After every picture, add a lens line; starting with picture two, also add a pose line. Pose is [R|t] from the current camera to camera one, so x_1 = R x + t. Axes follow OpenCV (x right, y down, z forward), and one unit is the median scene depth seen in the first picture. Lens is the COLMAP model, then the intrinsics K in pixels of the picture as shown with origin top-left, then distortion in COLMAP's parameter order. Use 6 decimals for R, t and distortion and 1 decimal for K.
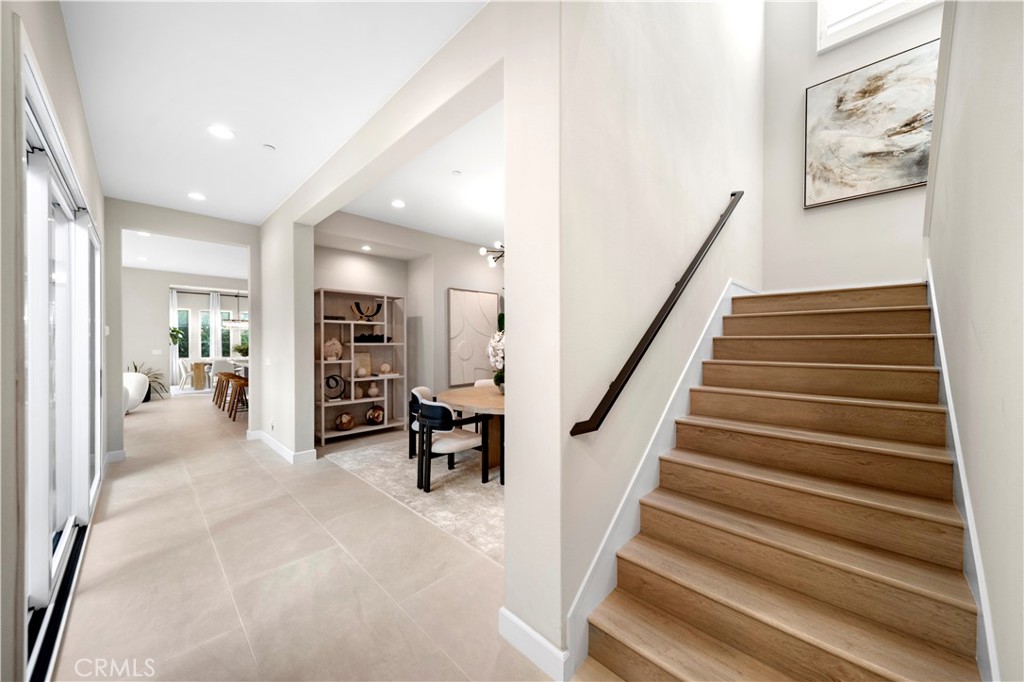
lens RADIAL K [[374.1, 0, 512.0], [0, 374.1, 341.0], [0, 0, 1]] dist [0.000915, -0.000019]
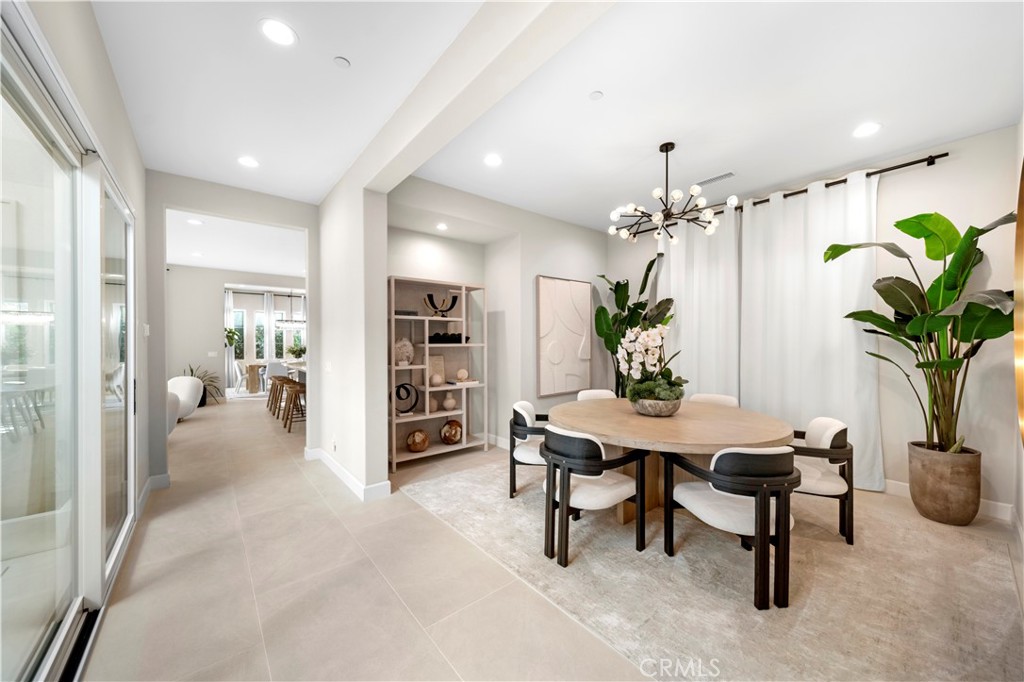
lens RADIAL K [[376.5, 0, 507.1], [0, 376.5, 339.6], [0, 0, 1]] dist [0.001061, 0.000128]
pose [[0.994337, -0.005163, -0.106151, -0.163355], [0.004745, 0.999980, -0.004191, 0.000192], [0.106170, 0.003664, 0.994341, 0.203689]]
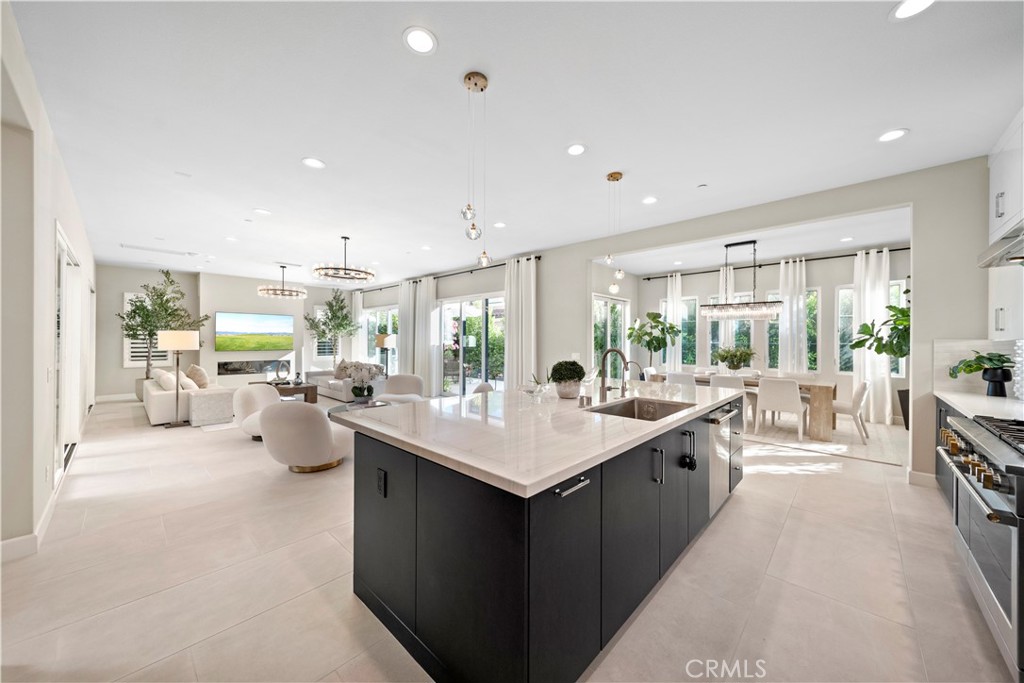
lens RADIAL K [[362.8, 0, 517.2], [0, 362.8, 339.8], [0, 0, 1]] dist [0.000625, -0.000017]
pose [[0.036224, -0.002036, -0.999342, -0.406195], [-0.008648, 0.999960, -0.002351, 0.003439], [0.999306, 0.008728, 0.036205, 1.416777]]
